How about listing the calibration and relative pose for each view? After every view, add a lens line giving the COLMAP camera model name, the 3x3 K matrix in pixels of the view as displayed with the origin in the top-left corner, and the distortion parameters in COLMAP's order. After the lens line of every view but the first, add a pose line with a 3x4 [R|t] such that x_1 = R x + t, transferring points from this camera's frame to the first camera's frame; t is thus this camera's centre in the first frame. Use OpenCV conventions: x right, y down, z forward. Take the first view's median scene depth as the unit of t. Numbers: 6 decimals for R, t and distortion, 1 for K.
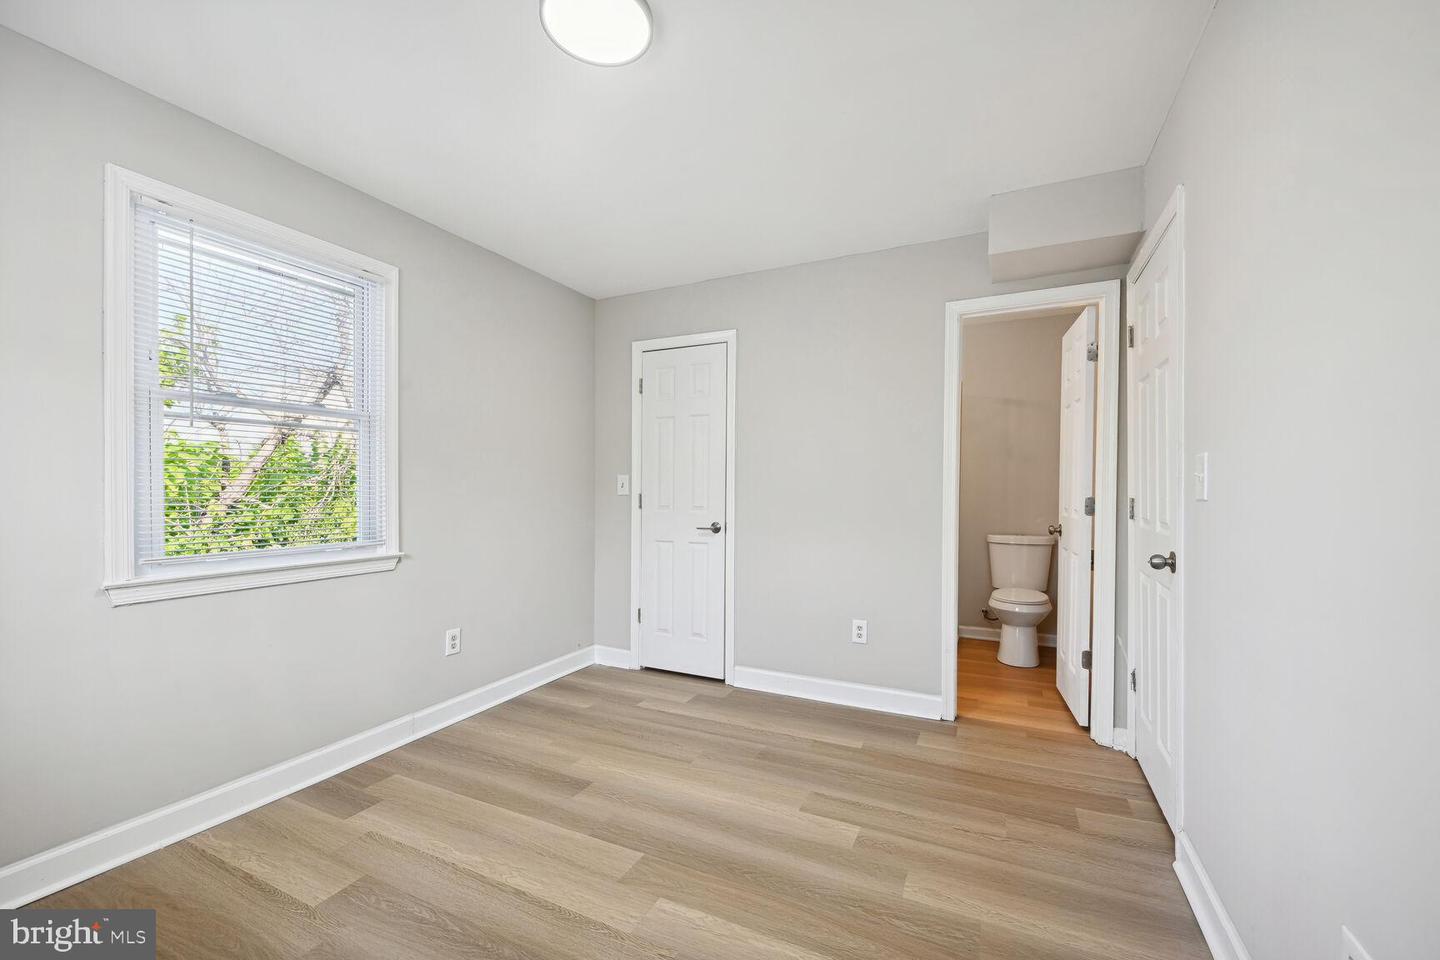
lens RADIAL K [[574.1, 0, 725.5], [0, 574.1, 490.1], [0, 0, 1]] dist [0.000772, 0.000084]
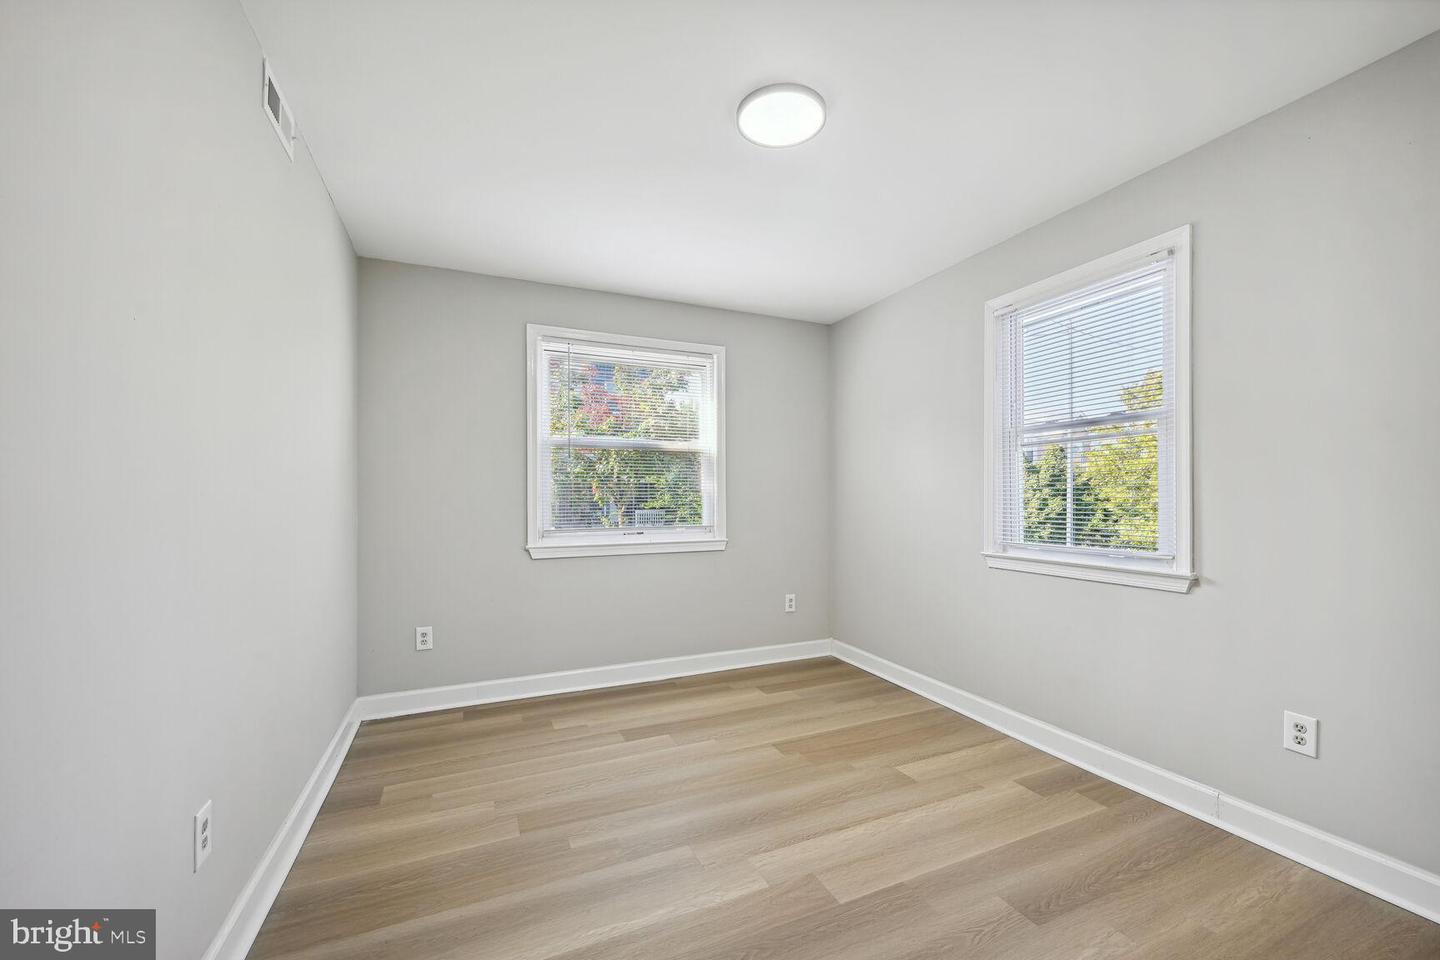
lens RADIAL K [[574.1, 0, 725.6], [0, 574.1, 488.7], [0, 0, 1]] dist [0.000772, 0.000084]
pose [[-0.645652, -0.008451, -0.763585, 0.563135], [0.004516, 0.999879, -0.014885, -0.001578], [0.763618, -0.013059, -0.645536, 1.226955]]
